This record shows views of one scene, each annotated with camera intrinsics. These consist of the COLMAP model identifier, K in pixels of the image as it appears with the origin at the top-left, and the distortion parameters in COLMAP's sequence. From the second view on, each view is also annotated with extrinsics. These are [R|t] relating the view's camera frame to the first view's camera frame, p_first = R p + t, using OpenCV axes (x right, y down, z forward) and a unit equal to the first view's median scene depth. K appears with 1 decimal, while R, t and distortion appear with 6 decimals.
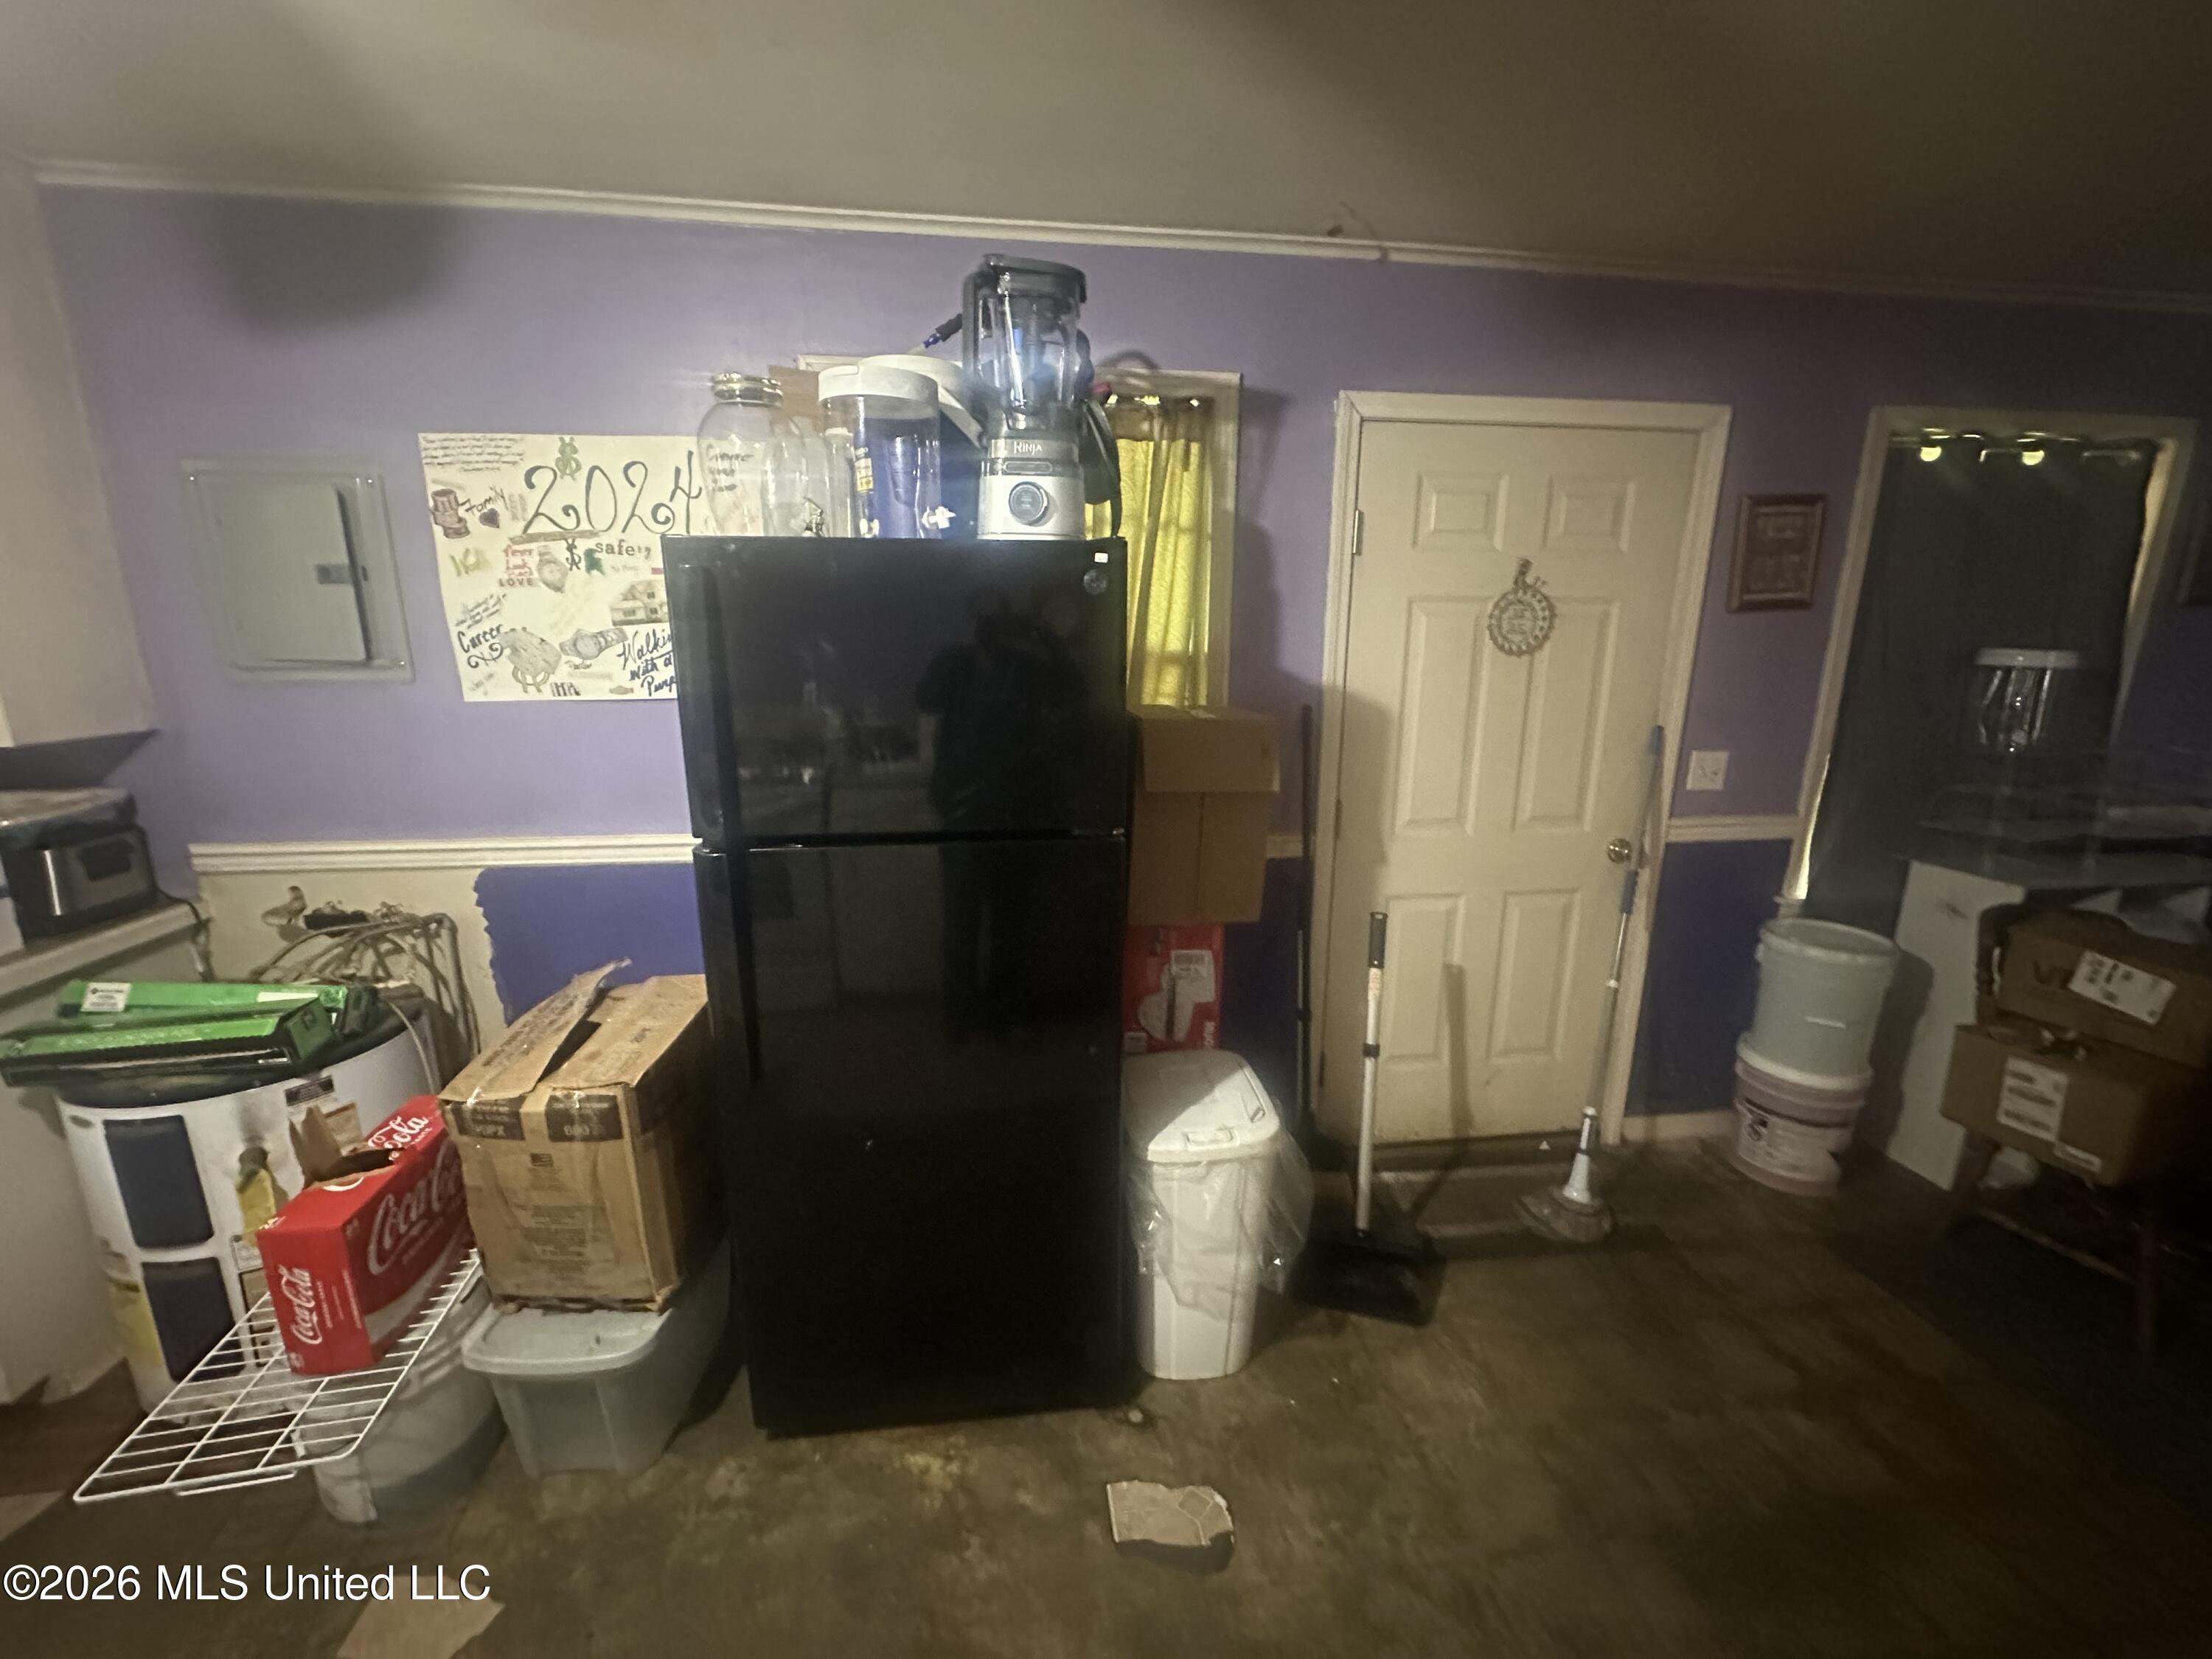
lens RADIAL K [[881.4, 0, 1105.5], [0, 881.4, 828.1], [0, 0, 1]] dist [-0.001349, 0.000321]
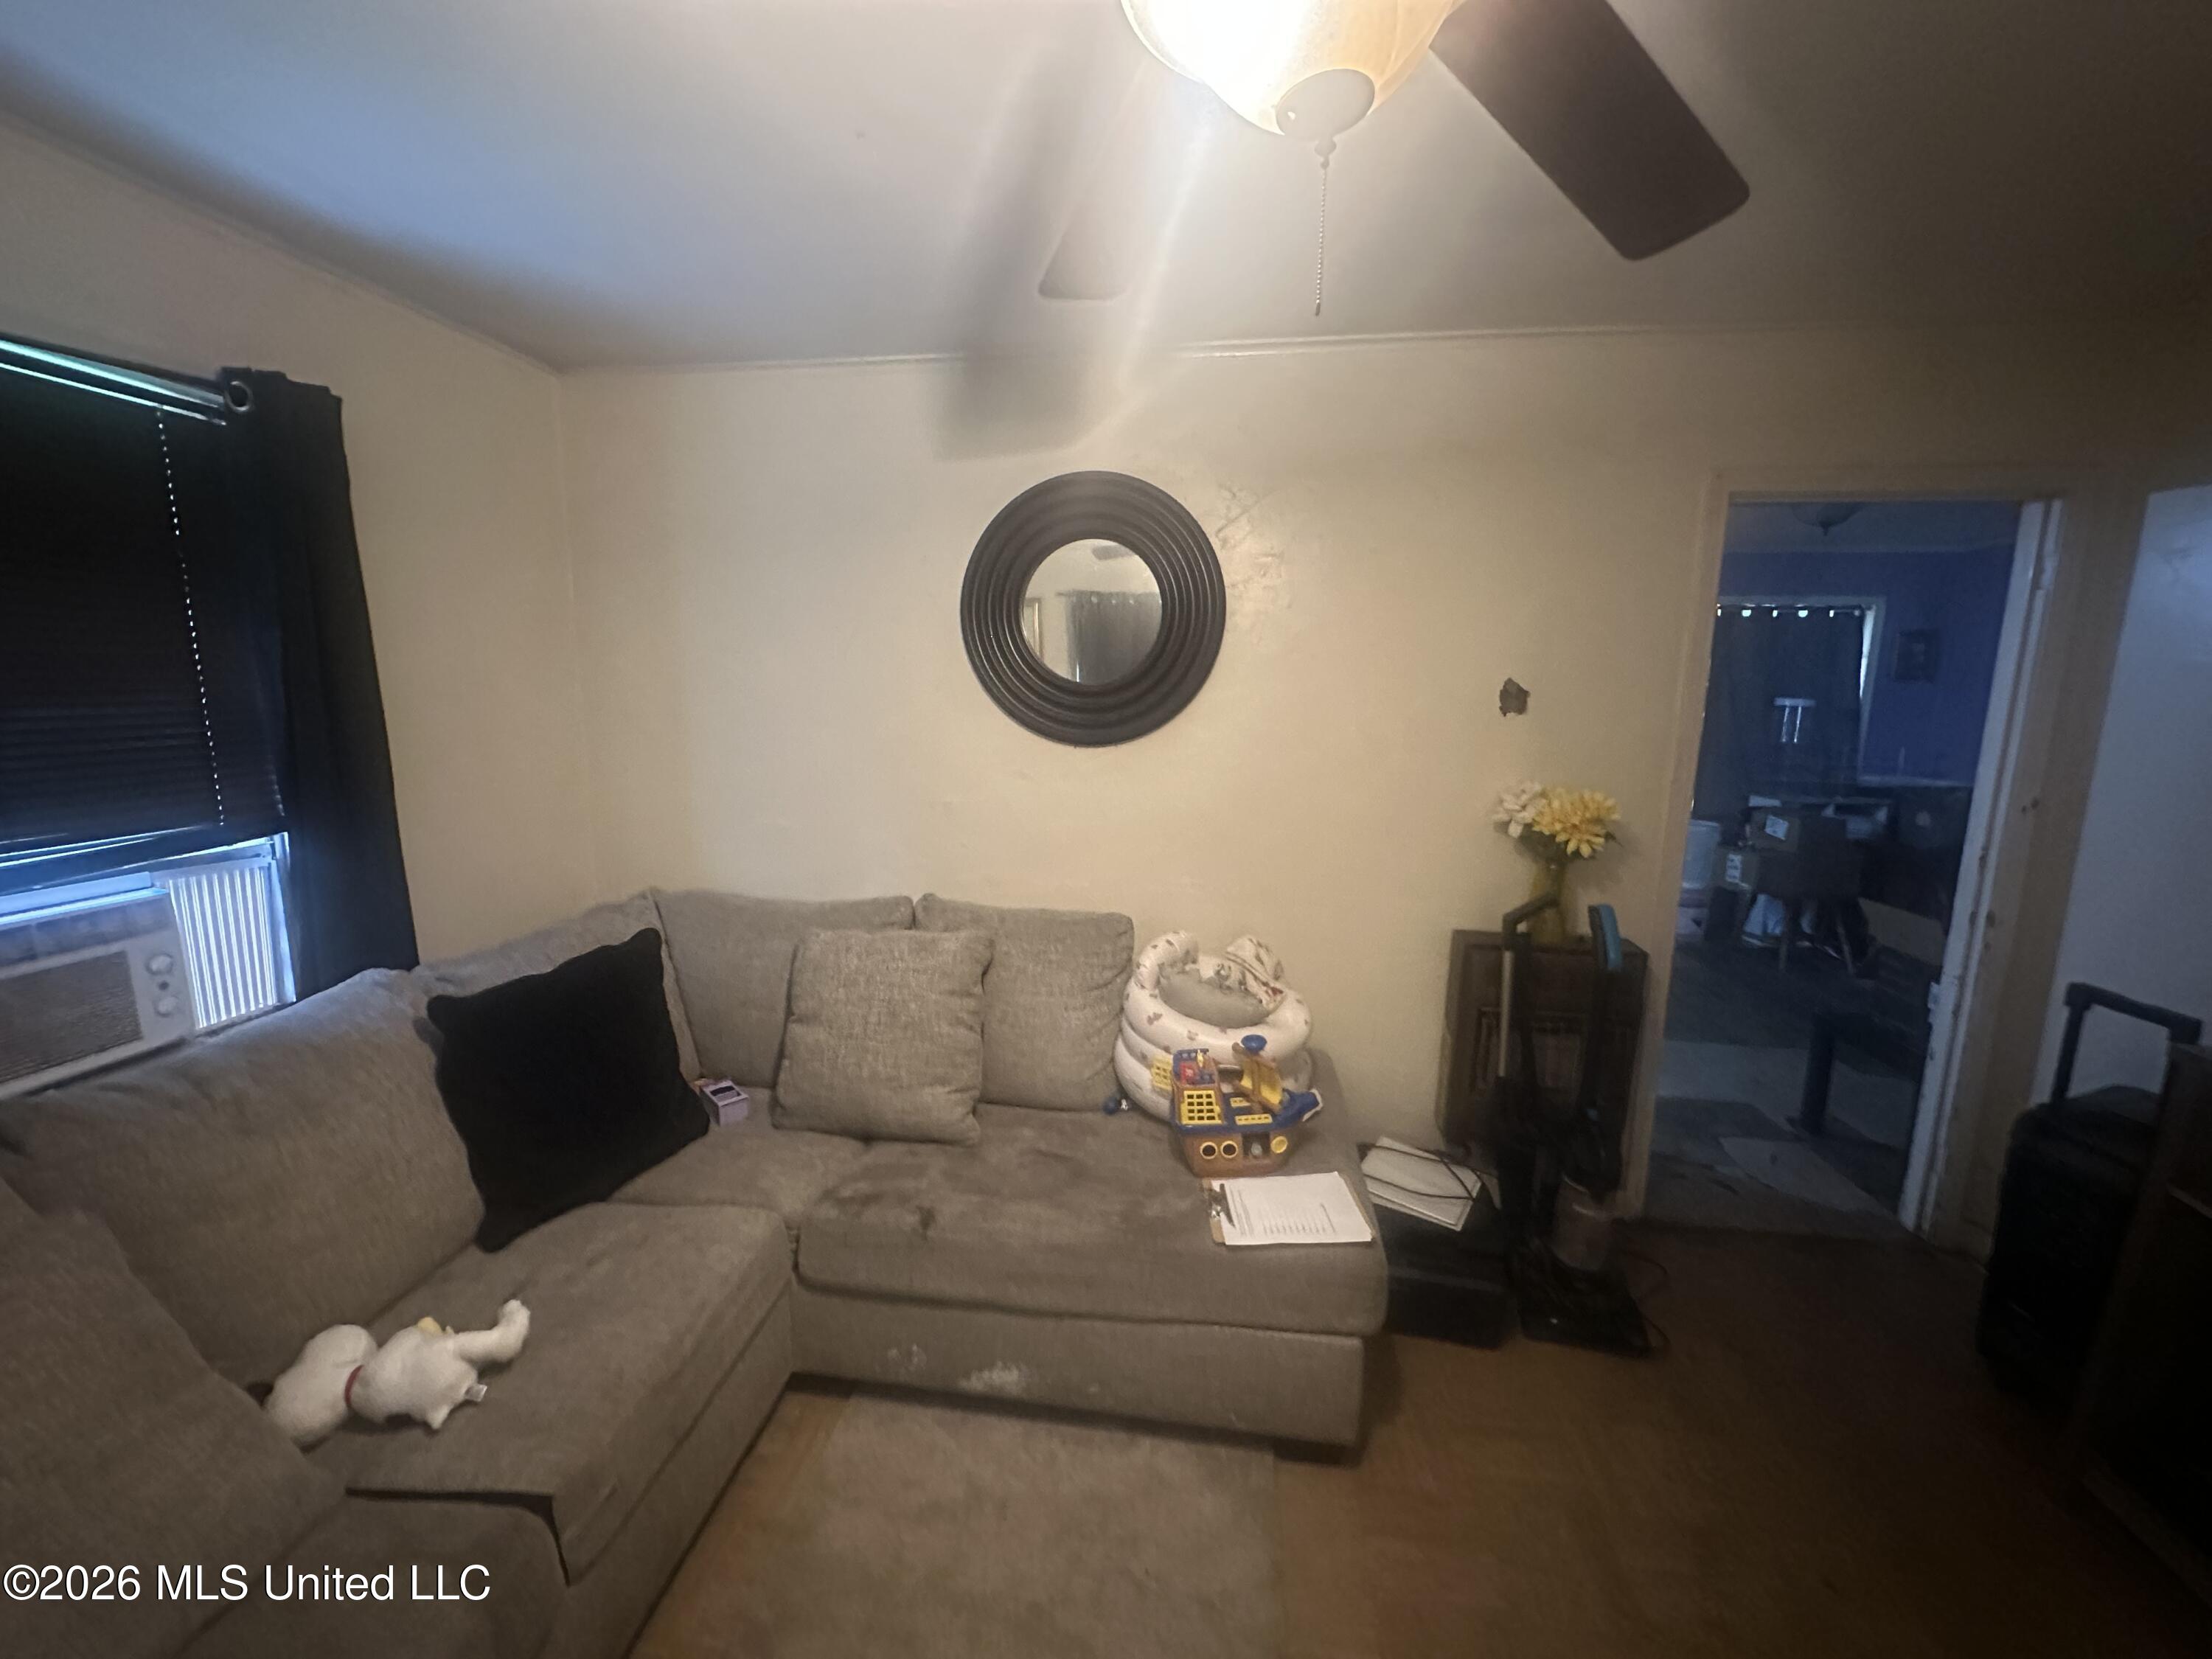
lens RADIAL K [[881.4, 0, 1105.5], [0, 881.4, 828.1], [0, 0, 1]] dist [-0.001349, 0.000321]
pose [[0.967482, 0.045242, -0.248859, -0.090633], [-0.061785, 0.996340, -0.059067, 0.442041], [0.245276, 0.072522, 0.966737, -1.894497]]
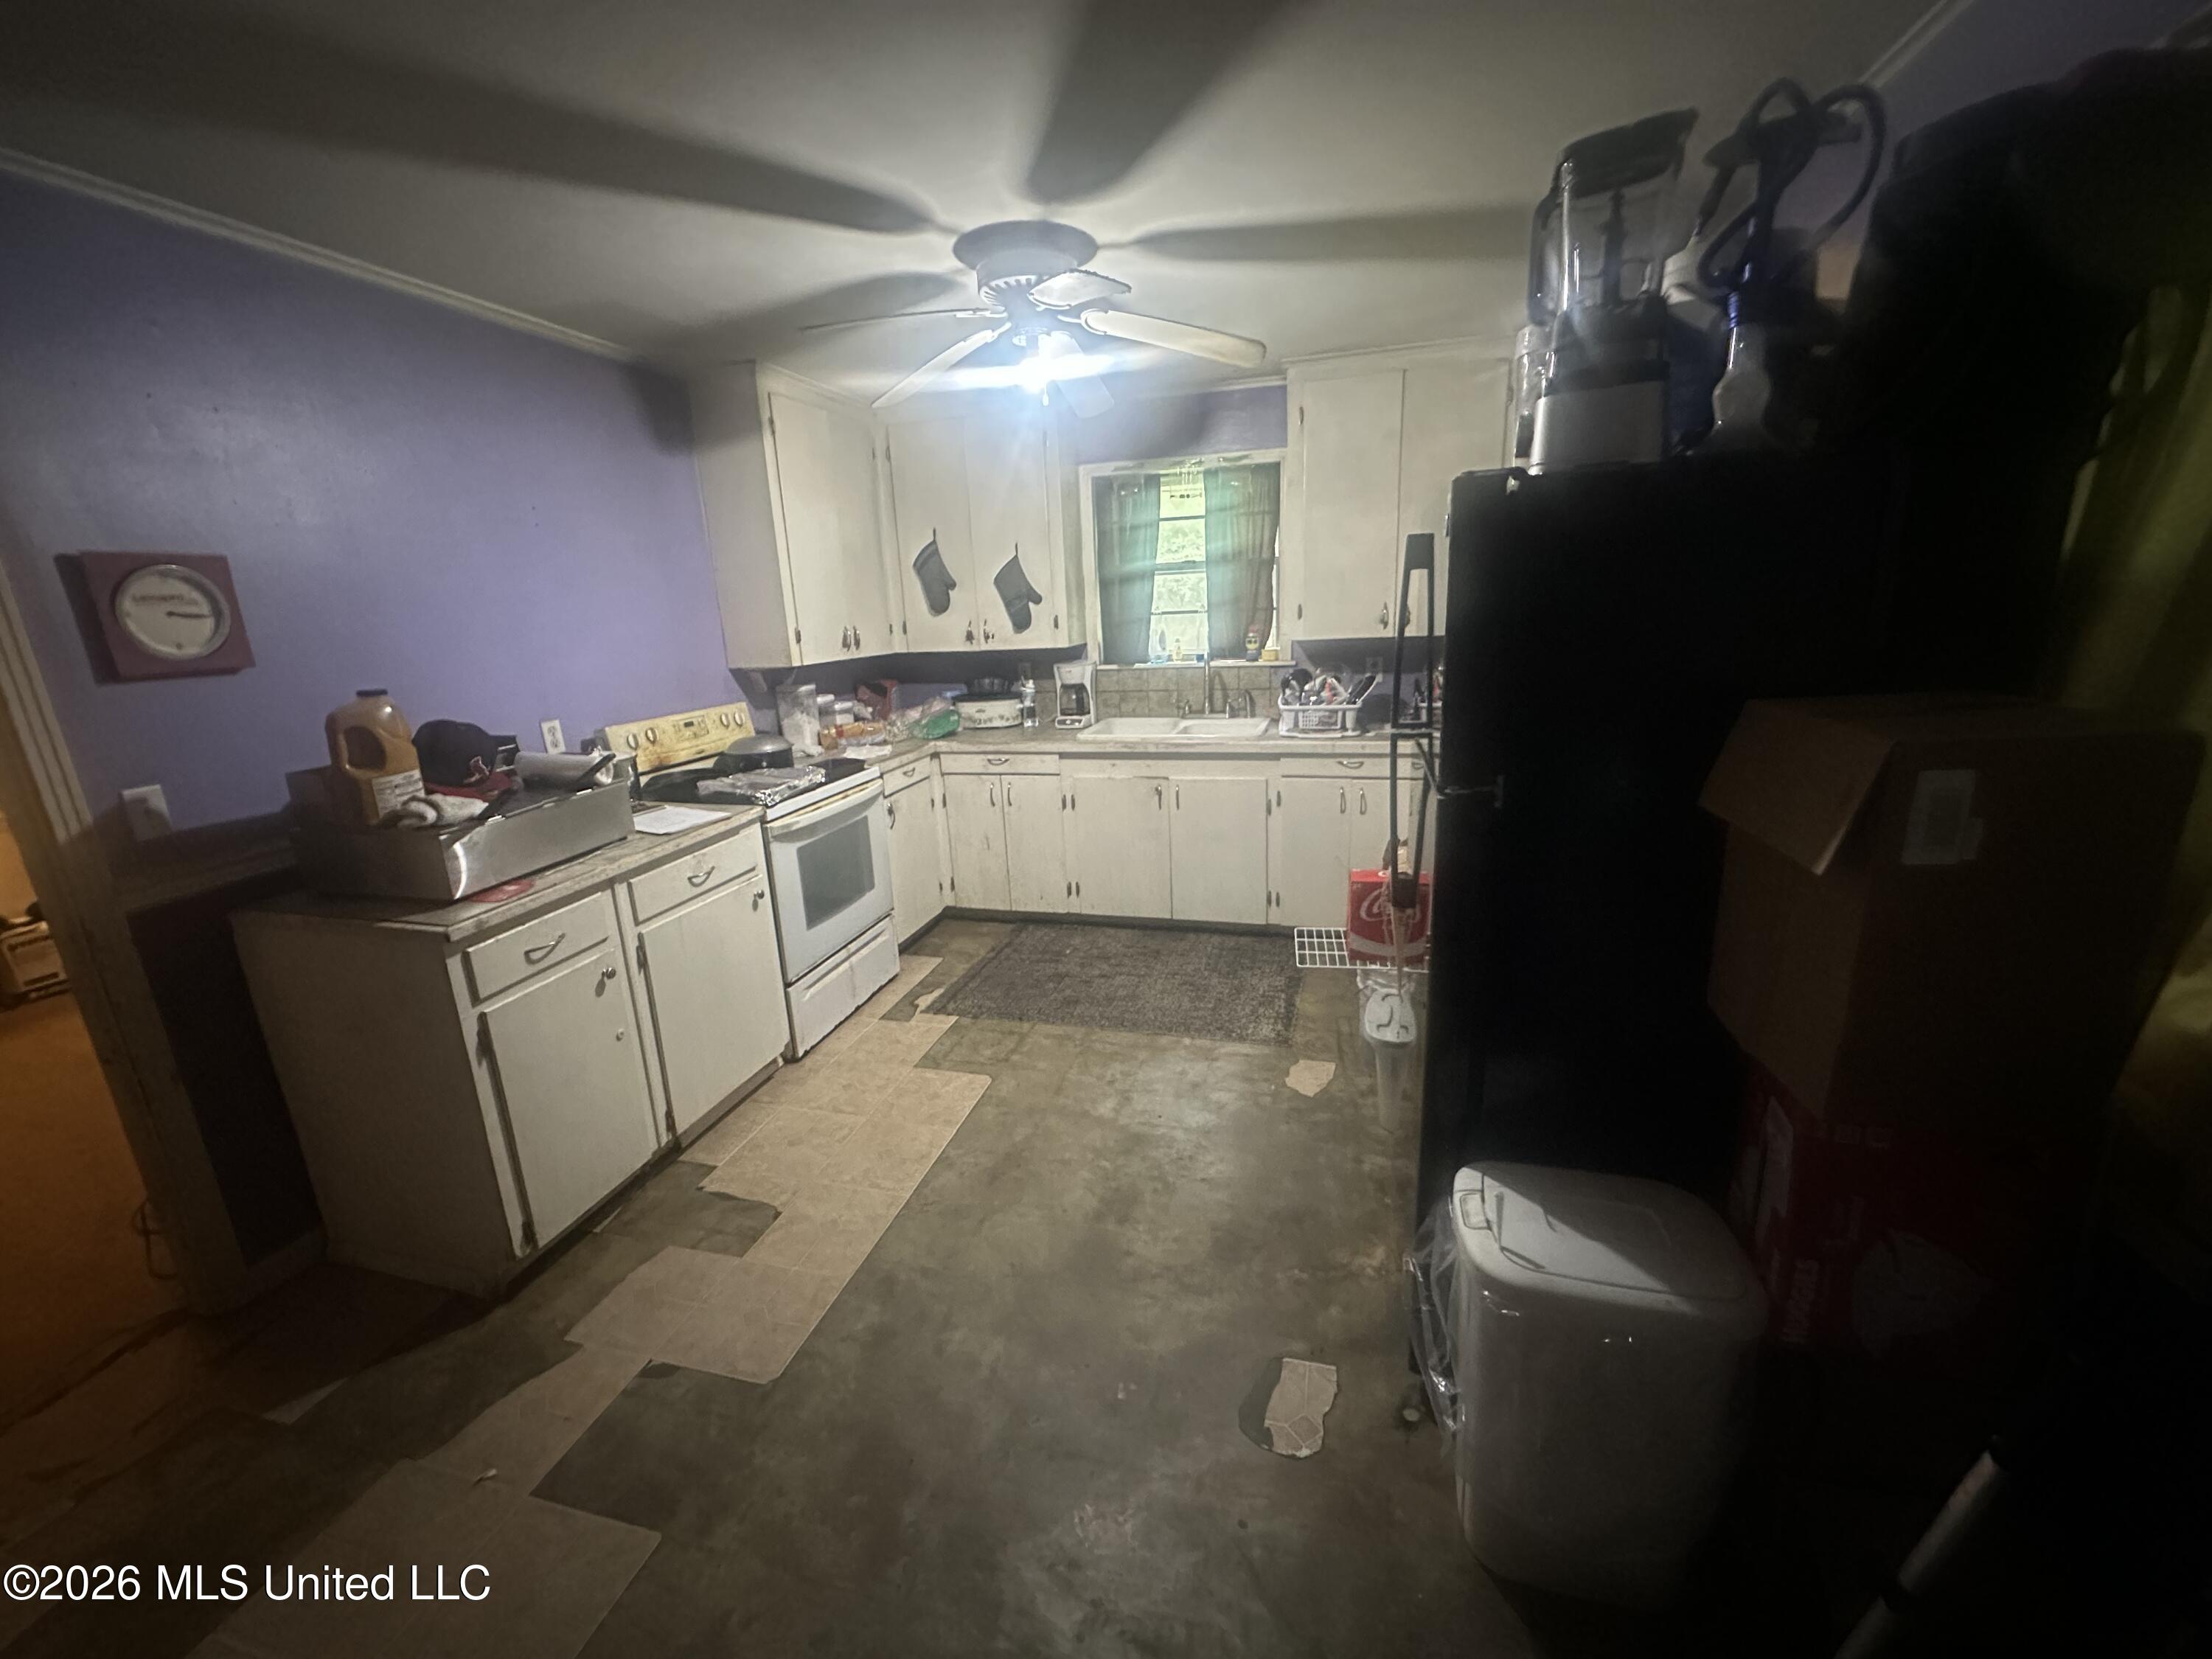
lens RADIAL K [[881.4, 0, 1105.5], [0, 881.4, 828.1], [0, 0, 1]] dist [-0.001349, 0.000321]
pose [[-0.375480, 0.247259, -0.893240, 0.750909], [-0.169583, 0.929160, 0.328487, -0.153947], [0.911184, 0.274819, -0.306950, 0.724530]]
